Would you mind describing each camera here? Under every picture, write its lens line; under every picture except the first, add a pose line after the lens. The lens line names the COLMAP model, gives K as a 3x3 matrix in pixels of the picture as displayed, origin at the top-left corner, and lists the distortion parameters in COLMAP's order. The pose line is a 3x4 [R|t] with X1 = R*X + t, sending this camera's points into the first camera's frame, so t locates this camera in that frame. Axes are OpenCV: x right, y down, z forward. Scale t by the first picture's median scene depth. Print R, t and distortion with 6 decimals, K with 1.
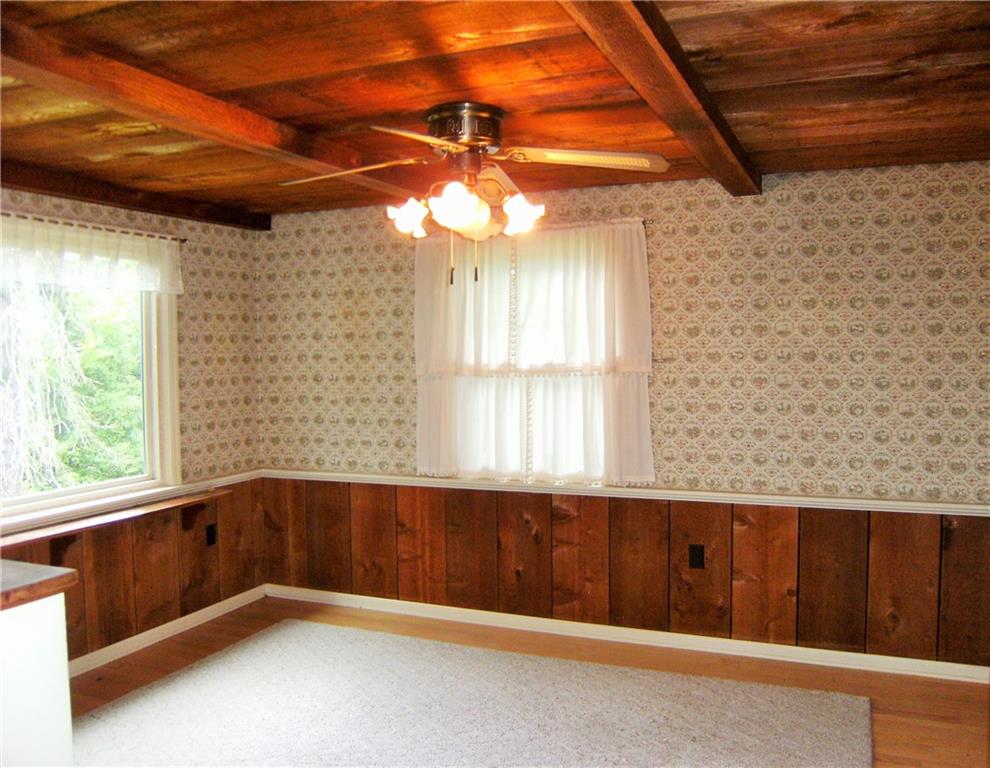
lens RADIAL K [[864.1, 0, 495.0], [0, 864.1, 384.0], [0, 0, 1]] dist [-0.014025, -0.004407]
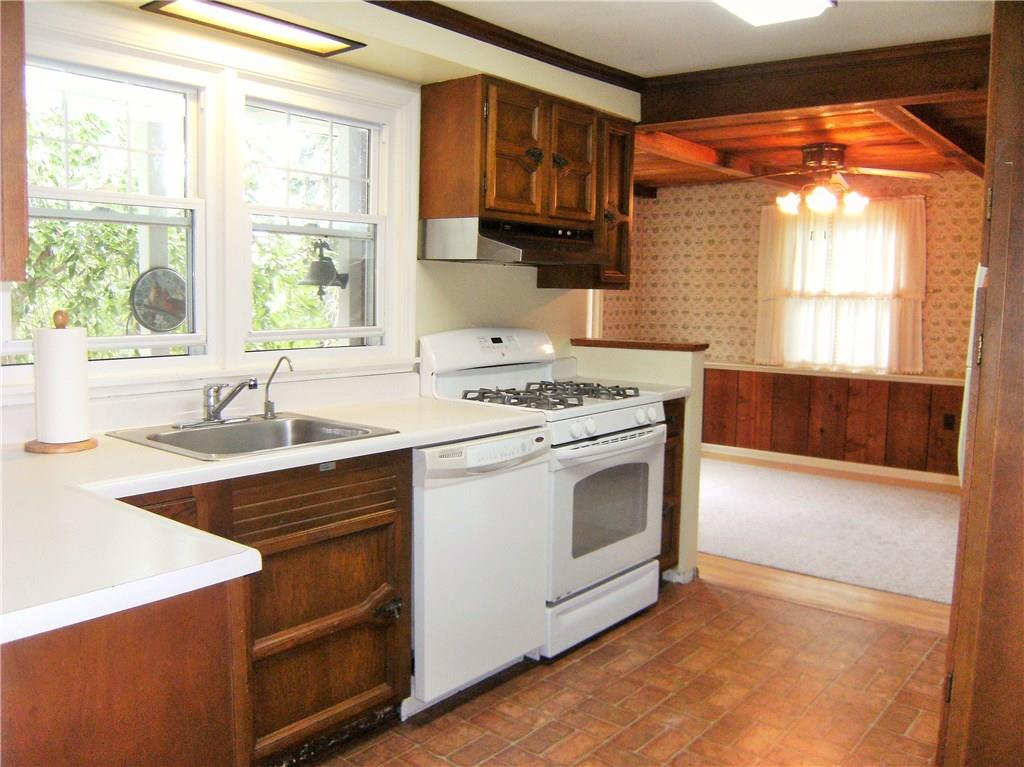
lens RADIAL K [[875.2, 0, 508.6], [0, 875.2, 379.2], [0, 0, 1]] dist [-0.064050, 0.003521]
pose [[0.962604, 0.052149, -0.265847, -0.102434], [-0.036782, 0.997369, 0.062465, 0.055213], [0.268406, -0.050350, 0.961989, -0.602605]]
